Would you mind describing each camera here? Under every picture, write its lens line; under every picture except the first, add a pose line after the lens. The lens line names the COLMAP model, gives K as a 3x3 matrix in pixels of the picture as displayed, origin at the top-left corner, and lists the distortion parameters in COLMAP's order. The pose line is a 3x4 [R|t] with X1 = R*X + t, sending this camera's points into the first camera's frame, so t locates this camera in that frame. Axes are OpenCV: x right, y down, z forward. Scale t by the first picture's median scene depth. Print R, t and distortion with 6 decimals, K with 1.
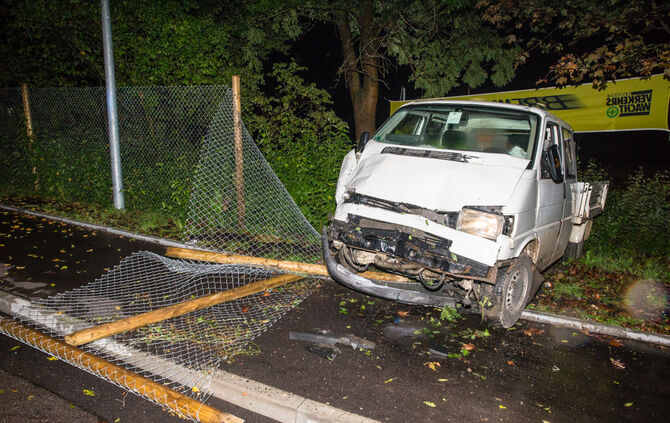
lens RADIAL K [[447.6, 0, 338.9], [0, 447.6, 208.0], [0, 0, 1]] dist [-0.076952, 0.037446]
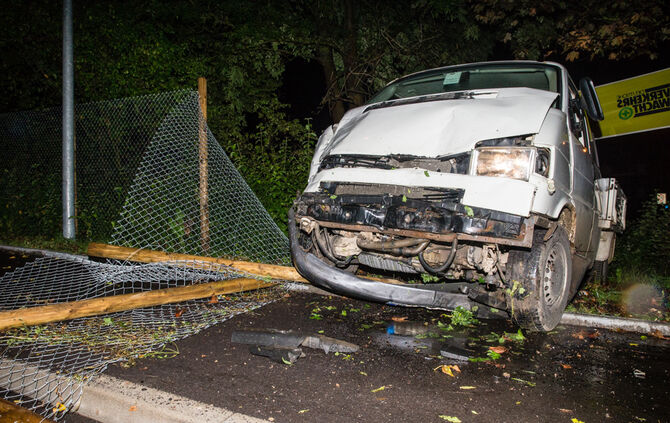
lens RADIAL K [[447.6, 0, 335.0], [0, 447.6, 207.4], [0, 0, 1]] dist [-0.076952, 0.037446]
pose [[0.999861, -0.013652, 0.009569, 0.038965], [0.015060, 0.985795, -0.167276, 0.190627], [-0.007150, 0.167397, 0.985864, 0.280033]]
